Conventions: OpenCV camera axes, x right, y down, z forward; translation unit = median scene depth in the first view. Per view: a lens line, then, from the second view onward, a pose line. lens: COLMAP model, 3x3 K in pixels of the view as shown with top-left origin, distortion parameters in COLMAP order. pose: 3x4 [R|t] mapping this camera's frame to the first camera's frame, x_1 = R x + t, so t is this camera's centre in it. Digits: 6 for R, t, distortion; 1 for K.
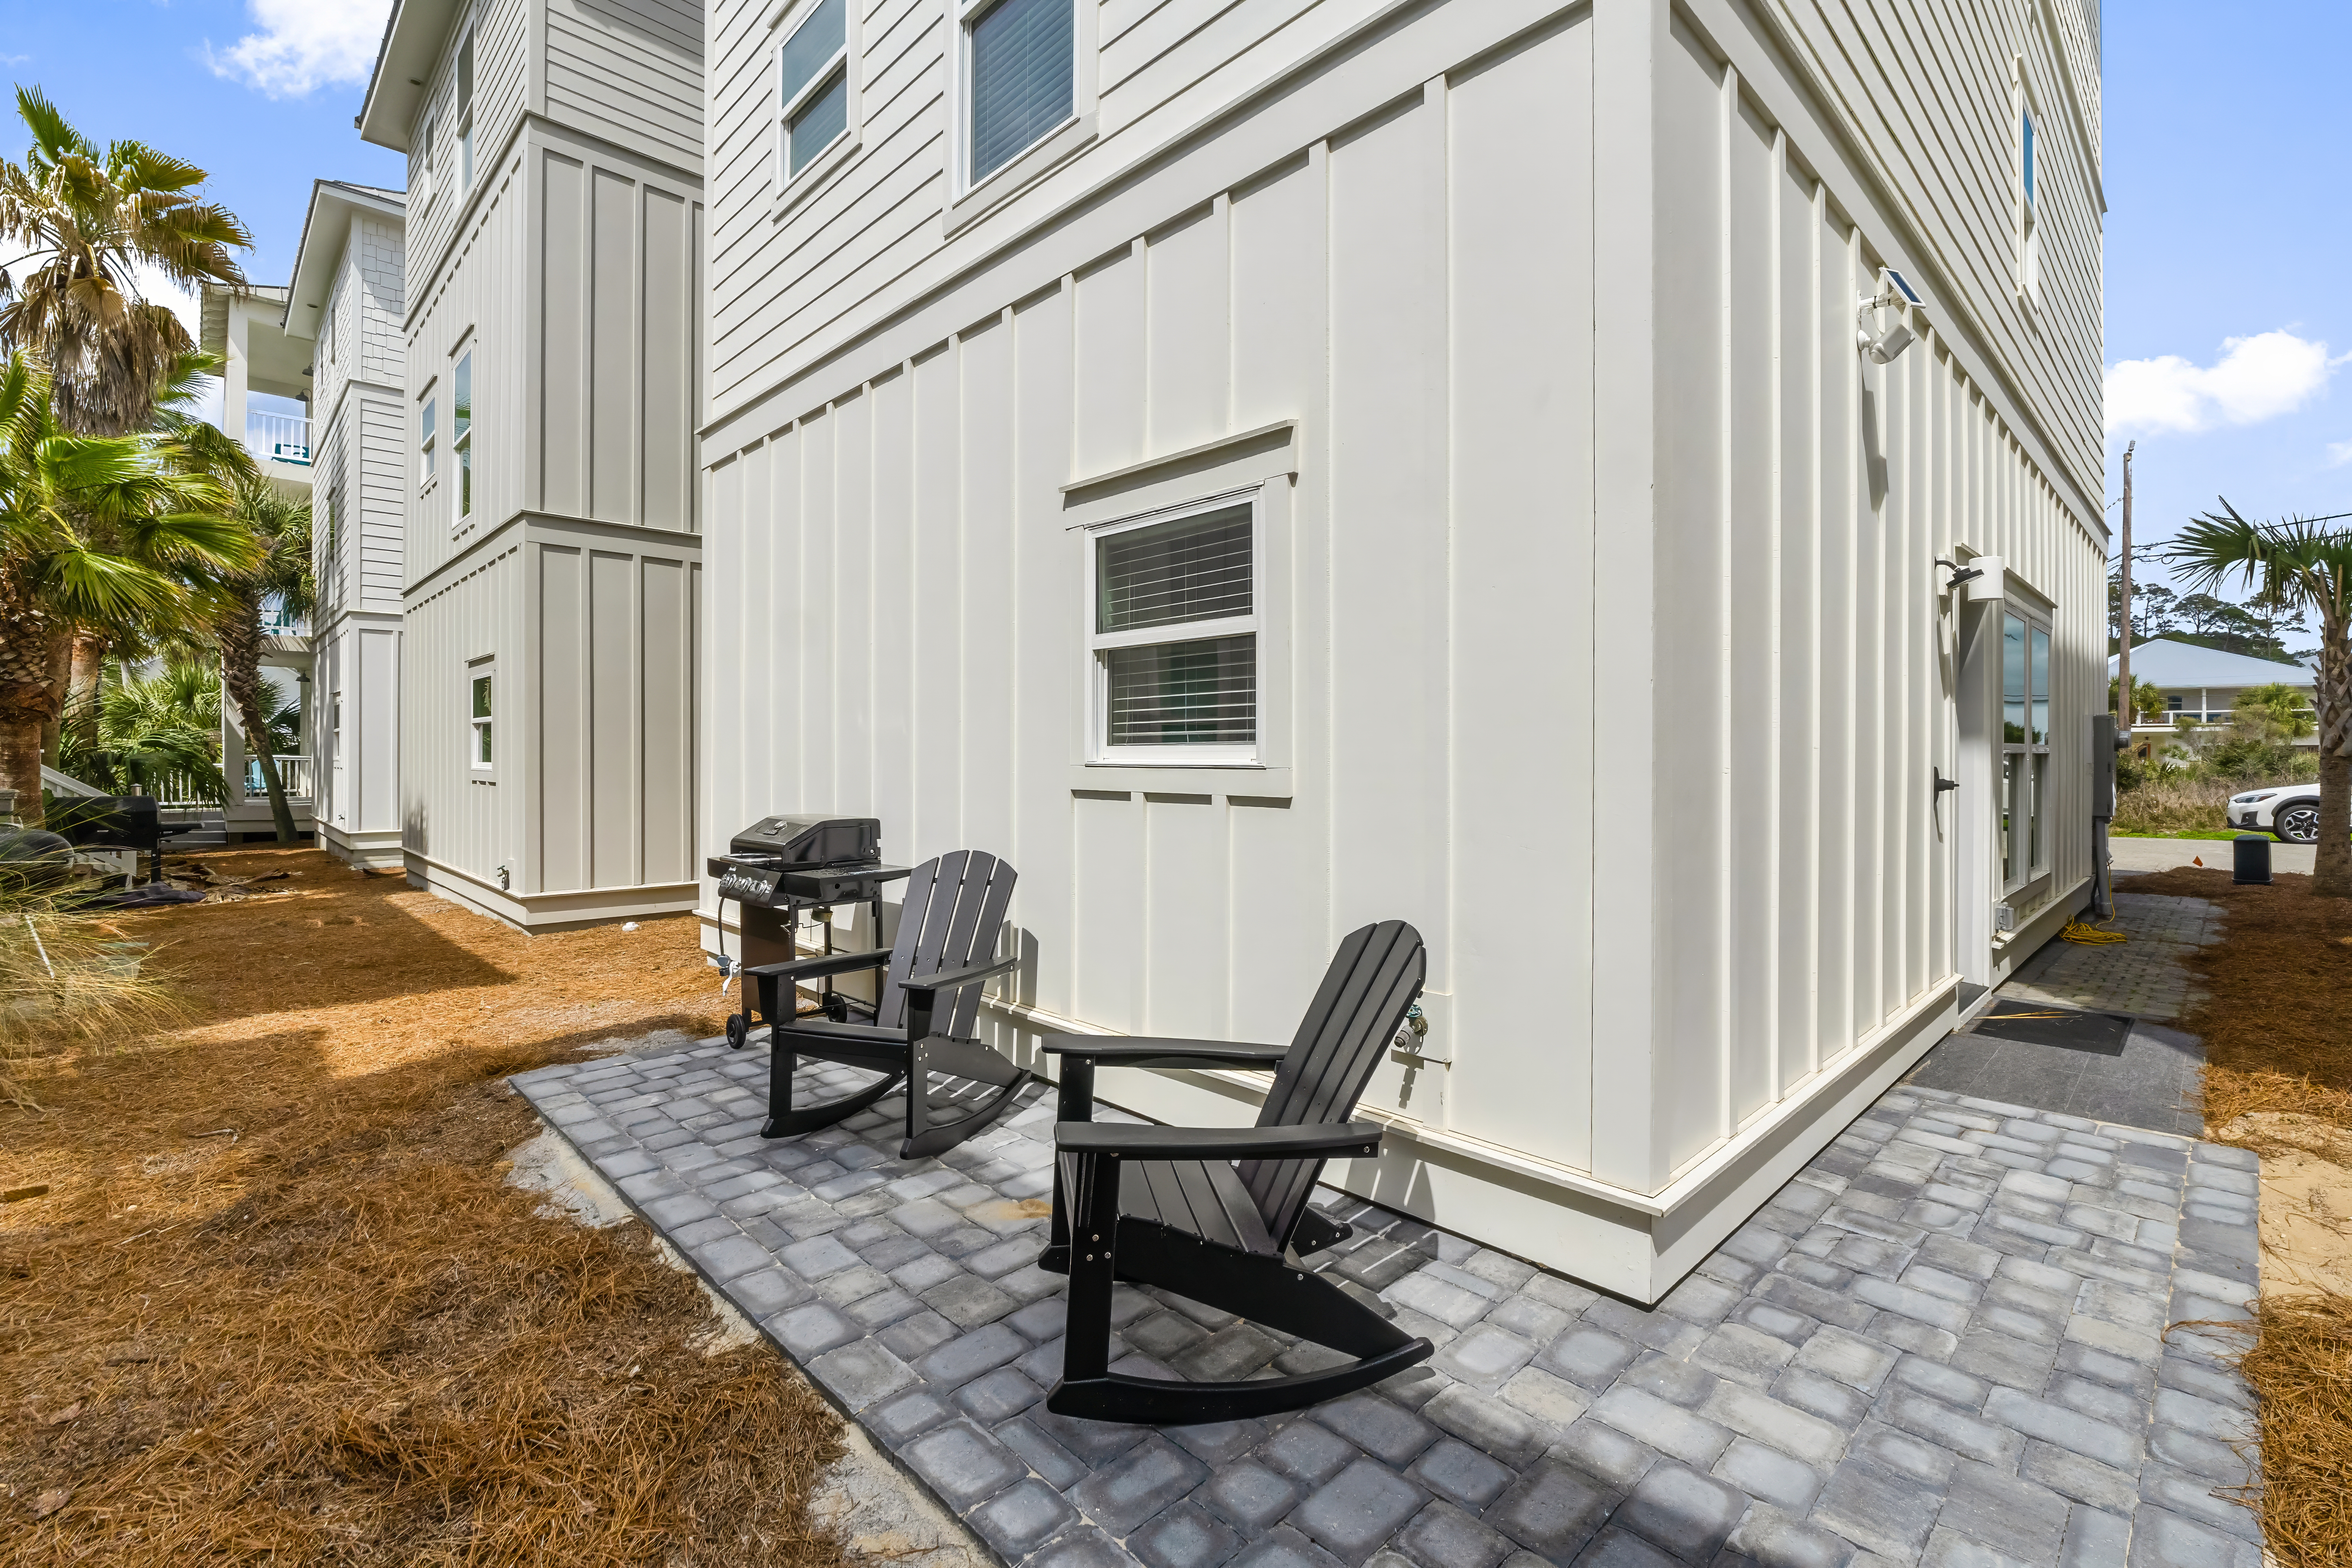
lens RADIAL K [[1018.1, 0, 1156.0], [0, 1018.1, 748.5], [0, 0, 1]] dist [-0.009709, 0.001173]
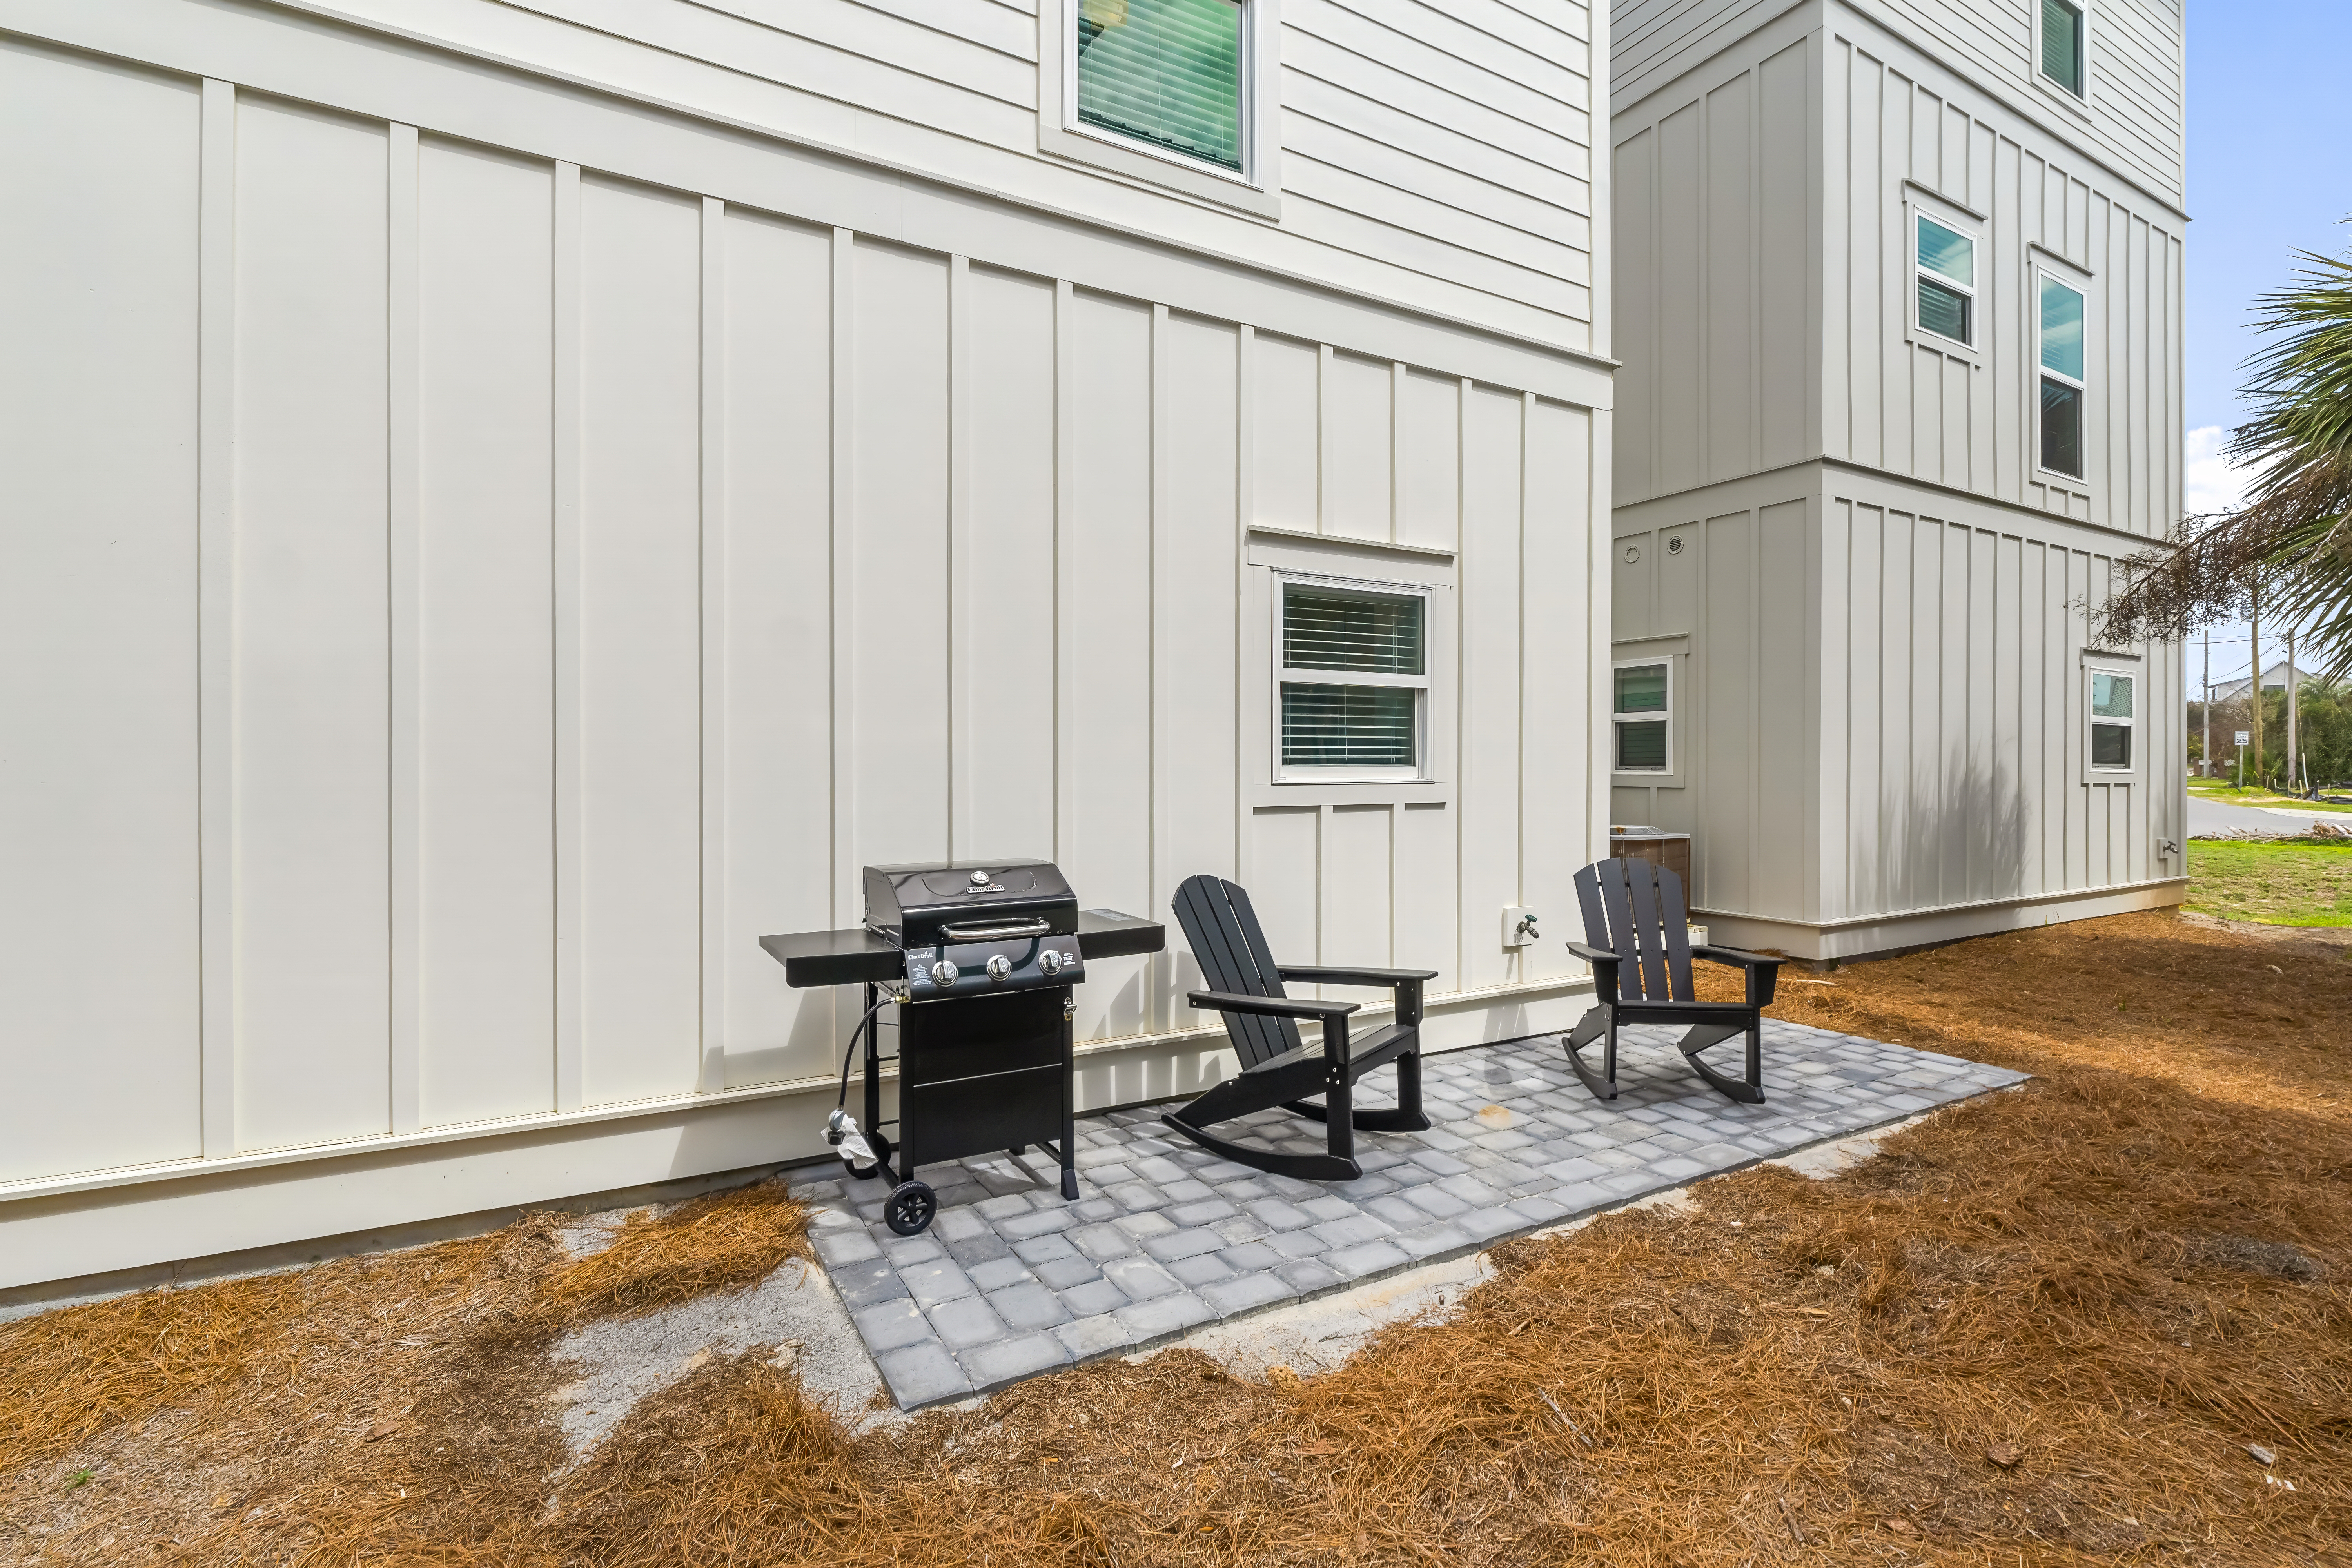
lens RADIAL K [[1101.2, 0, 1174.5], [0, 1101.2, 778.8], [0, 0, 1]] dist [-0.000359, -0.000287]
pose [[0.247060, -0.001987, 0.968998, -1.491723], [0.001924, 0.999997, 0.001560, 0.010232], [-0.968998, 0.001479, 0.247063, 0.957642]]
